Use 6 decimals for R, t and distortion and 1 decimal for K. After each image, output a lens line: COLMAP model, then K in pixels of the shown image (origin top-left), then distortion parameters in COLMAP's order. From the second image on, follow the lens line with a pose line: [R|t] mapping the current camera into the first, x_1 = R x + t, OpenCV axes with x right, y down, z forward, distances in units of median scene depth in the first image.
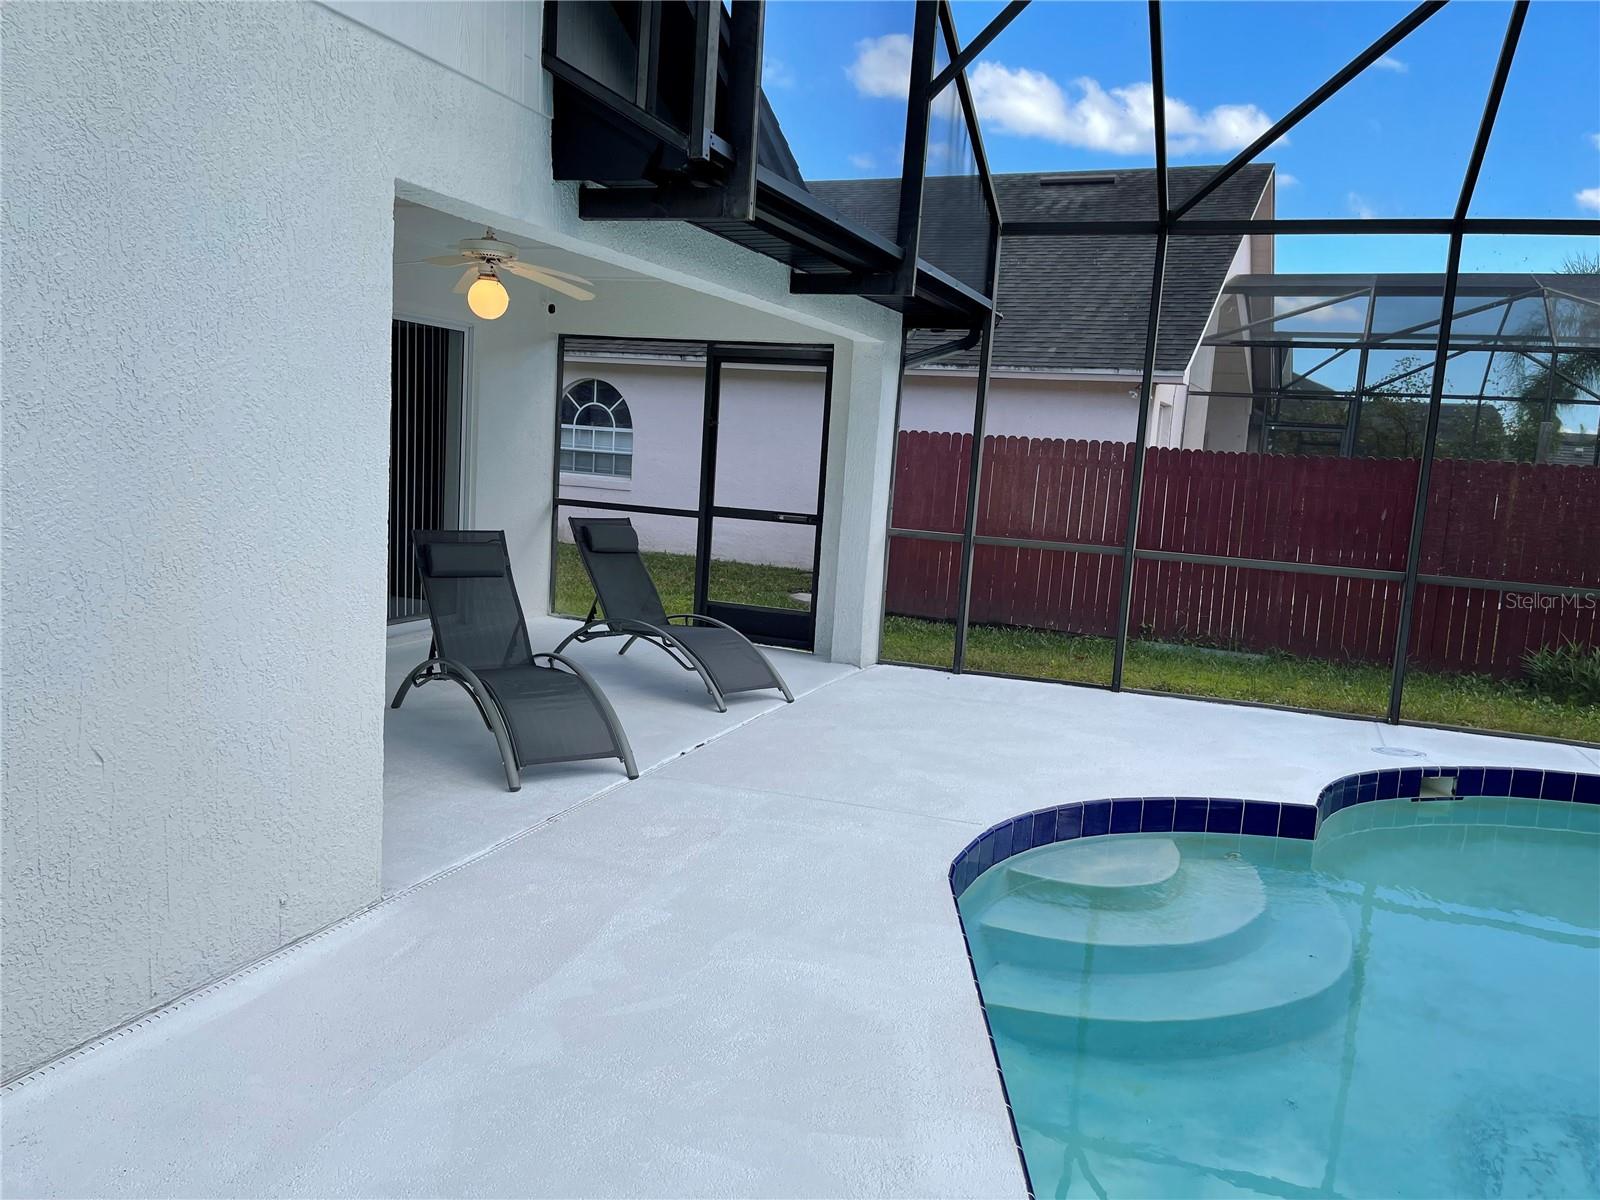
lens RADIAL K [[1206.5, 0, 805.7], [0, 1206.5, 594.9], [0, 0, 1]] dist [0.080655, -0.122884]
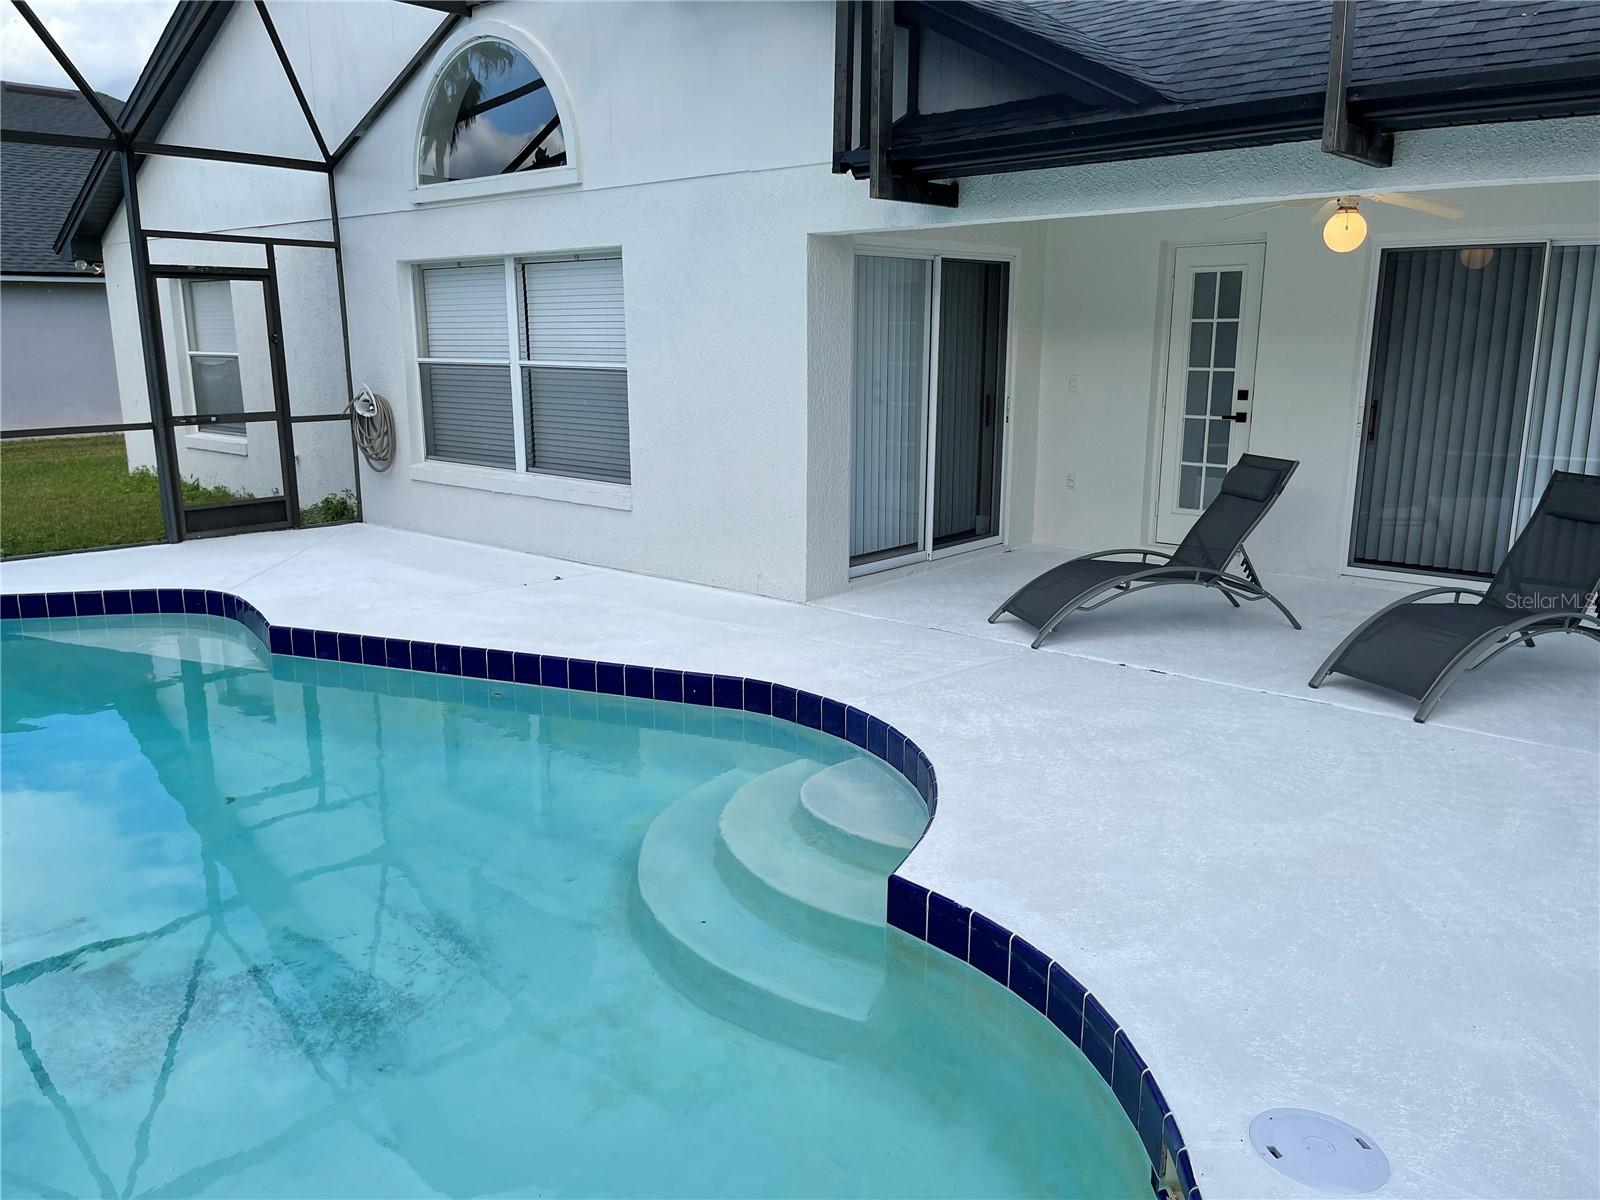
lens RADIAL K [[1197.6, 0, 800.0], [0, 1197.6, 600.0], [0, 0, 1]] dist [0.070180, -0.095762]
pose [[-0.336879, 0.147626, -0.929903, 0.664543], [-0.136768, 0.969484, 0.203457, -0.068239], [0.931562, 0.195721, -0.306408, 0.720441]]
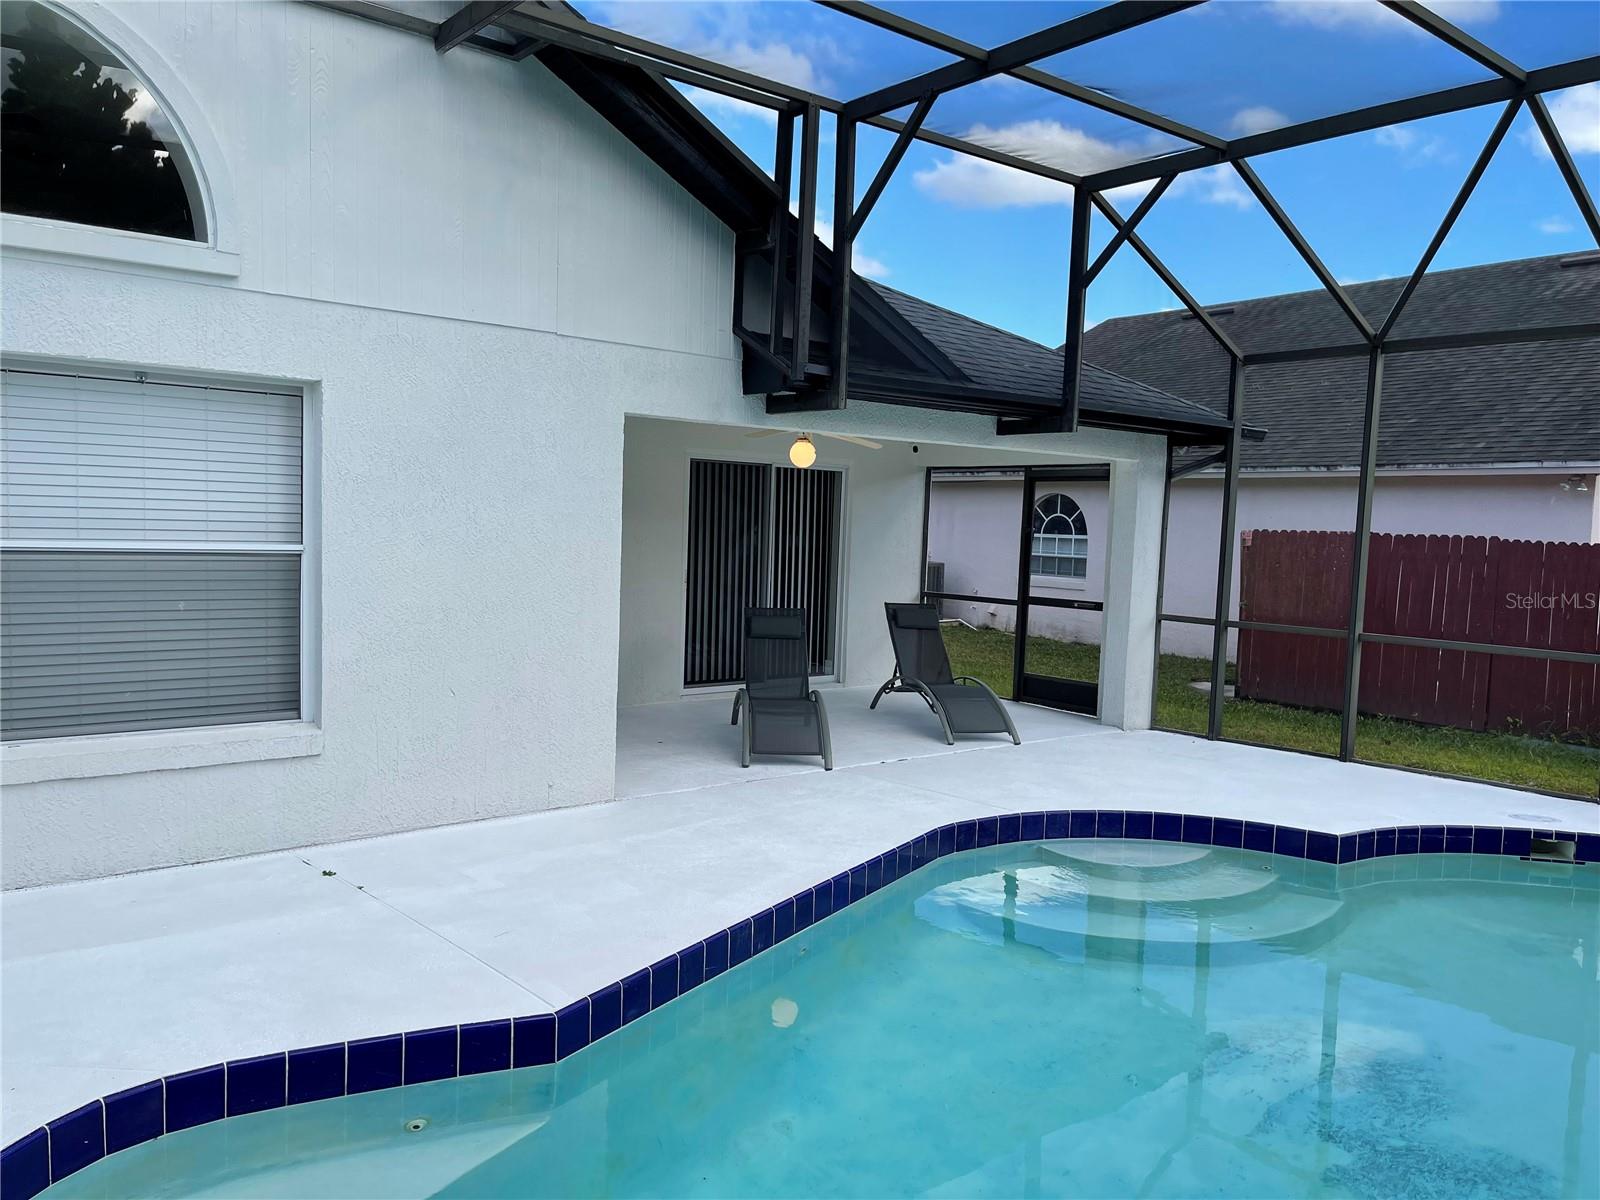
lens RADIAL K [[1197.6, 0, 800.0], [0, 1197.6, 600.0], [0, 0, 1]] dist [0.070180, -0.095762]
pose [[0.872149, -0.000601, -0.489240, 0.347149], [-0.040959, 0.996399, -0.074240, 0.033879], [0.487522, 0.084787, 0.868984, -0.201438]]
